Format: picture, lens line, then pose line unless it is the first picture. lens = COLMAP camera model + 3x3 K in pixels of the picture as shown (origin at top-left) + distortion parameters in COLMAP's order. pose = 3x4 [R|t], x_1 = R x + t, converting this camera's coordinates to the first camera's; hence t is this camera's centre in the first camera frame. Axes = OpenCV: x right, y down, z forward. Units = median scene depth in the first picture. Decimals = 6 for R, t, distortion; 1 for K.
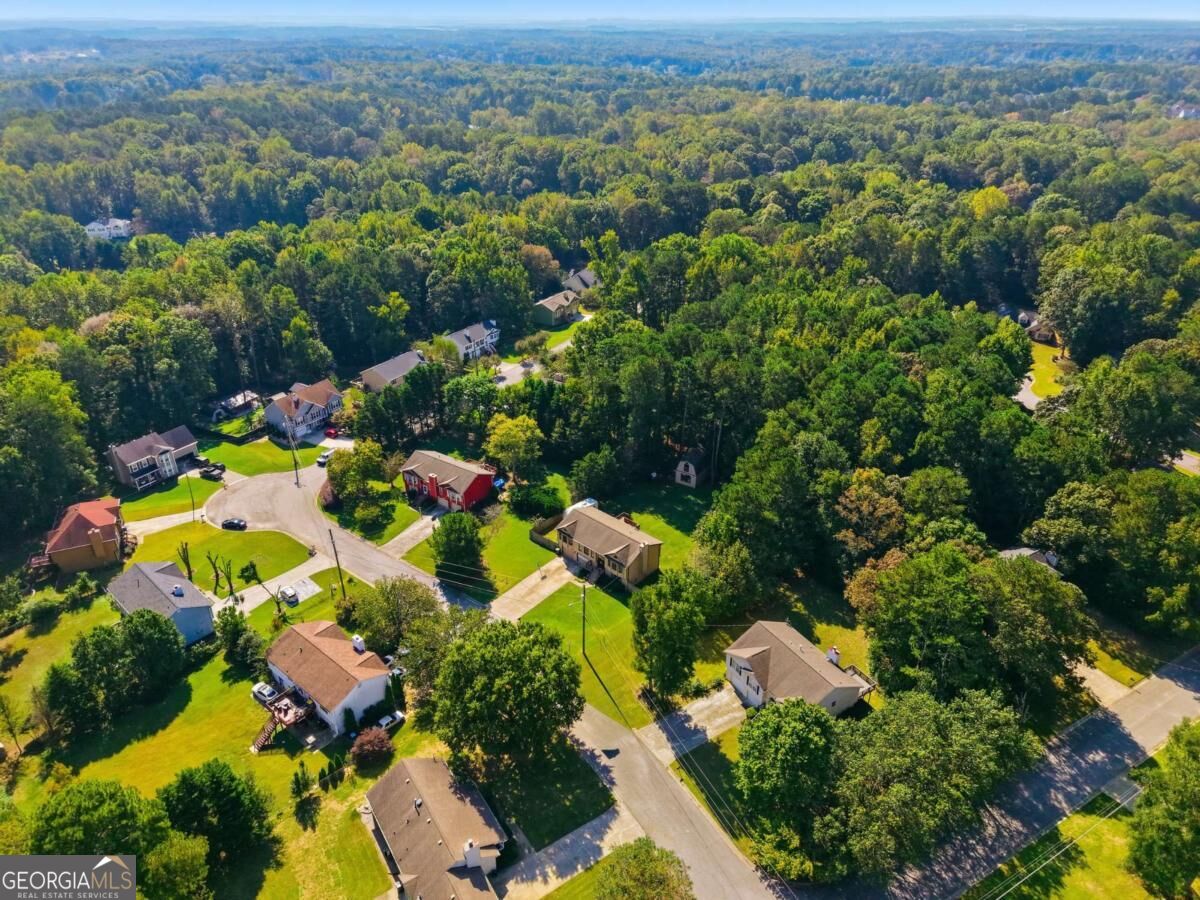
lens RADIAL K [[834.6, 0, 600.7], [0, 834.6, 448.9], [0, 0, 1]] dist [0.029220, -0.005399]
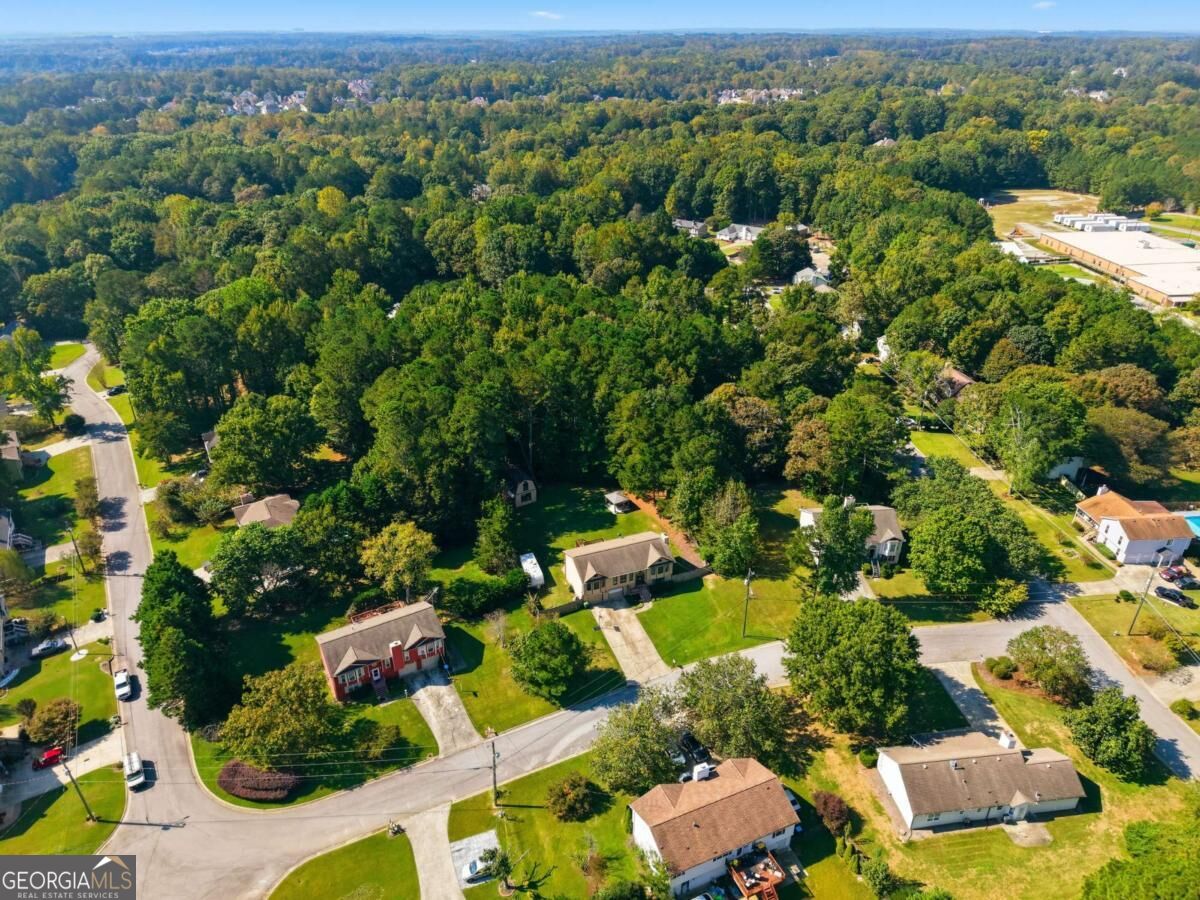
lens RADIAL K [[834.6, 0, 598.8], [0, 834.6, 452.0], [0, 0, 1]] dist [0.029220, -0.005399]
pose [[0.421305, -0.428165, 0.799485, -0.715967], [0.428813, 0.870821, 0.240397, -0.241768], [-0.799138, 0.241549, 0.550484, 0.448648]]
